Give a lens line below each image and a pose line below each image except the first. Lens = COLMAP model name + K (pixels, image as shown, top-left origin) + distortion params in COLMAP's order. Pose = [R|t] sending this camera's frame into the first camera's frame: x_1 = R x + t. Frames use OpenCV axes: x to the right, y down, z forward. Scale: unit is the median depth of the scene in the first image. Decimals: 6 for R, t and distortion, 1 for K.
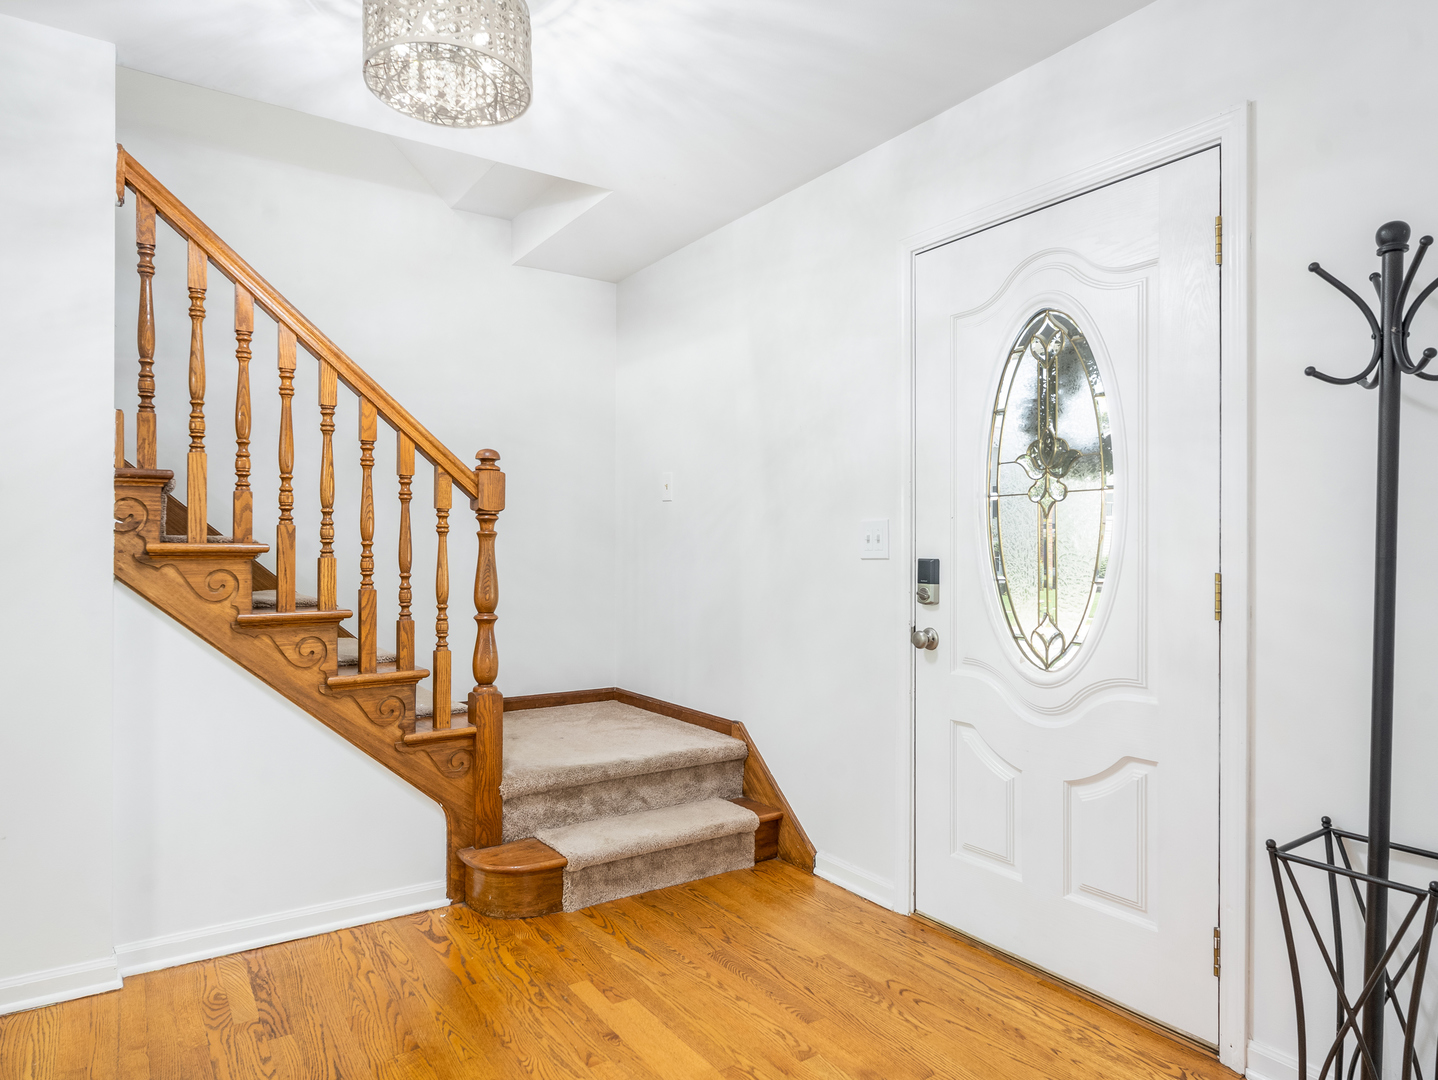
lens RADIAL K [[846.6, 0, 716.2], [0, 846.6, 546.1], [0, 0, 1]] dist [-0.002947, -0.000127]
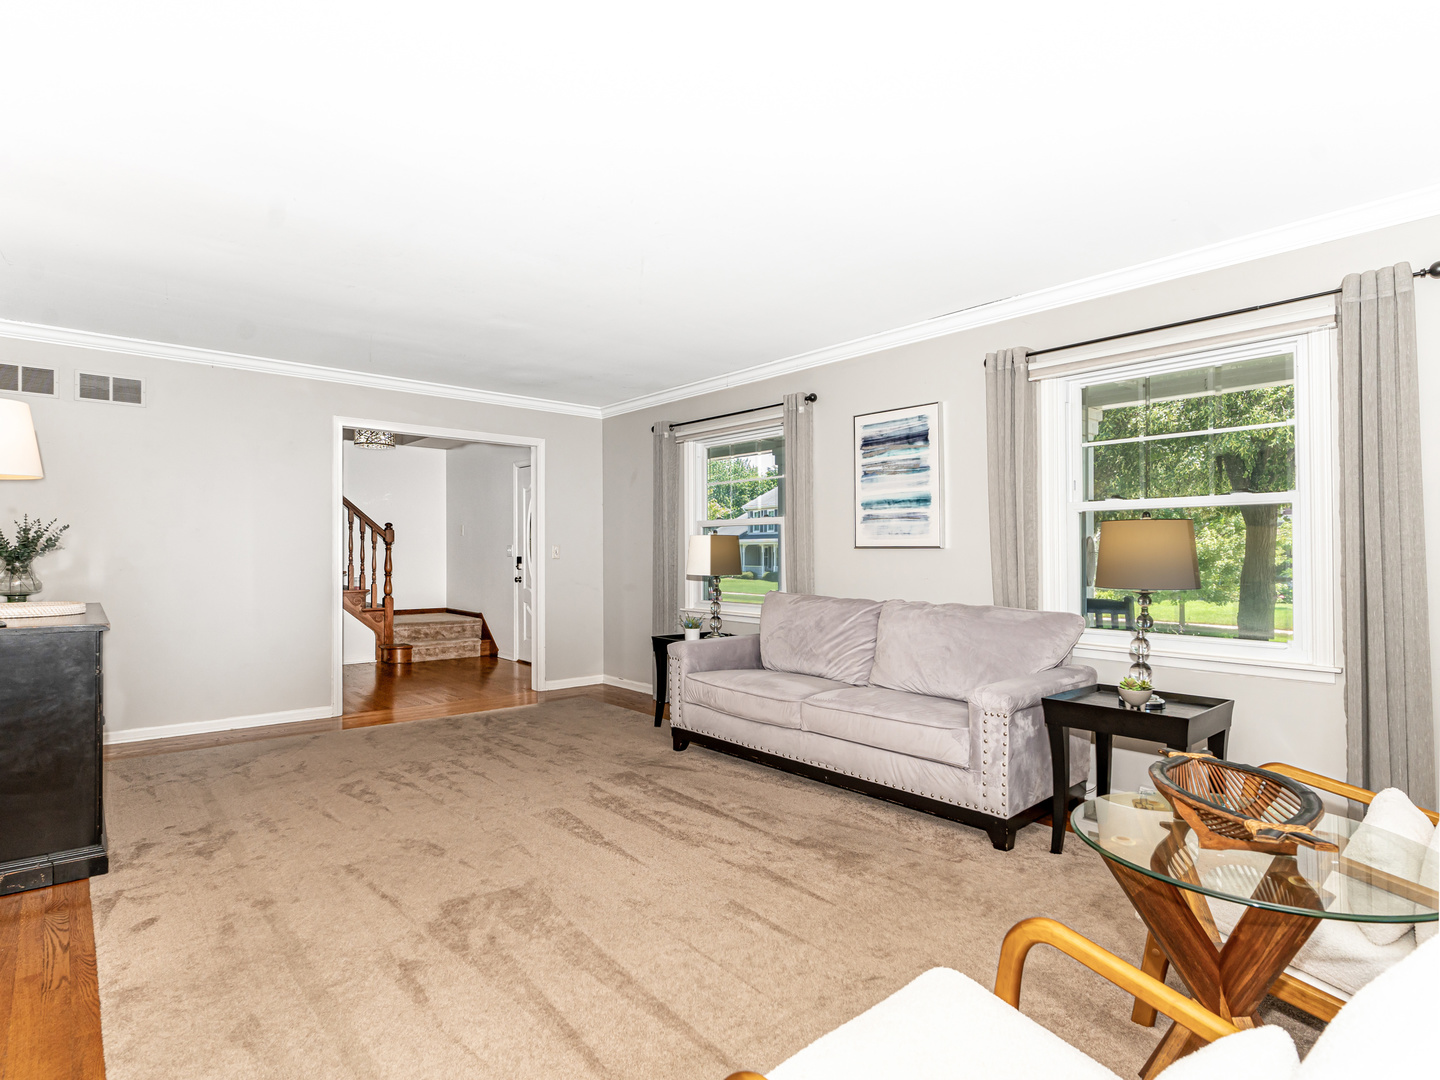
lens RADIAL K [[781.0, 0, 725.1], [0, 781.0, 539.7], [0, 0, 1]] dist [0.001684, -0.001382]
pose [[0.991366, 0.000406, 0.131122, 0.627487], [0.000198, 0.999989, -0.004594, -0.036696], [-0.131123, 0.004581, 0.991356, -2.178465]]
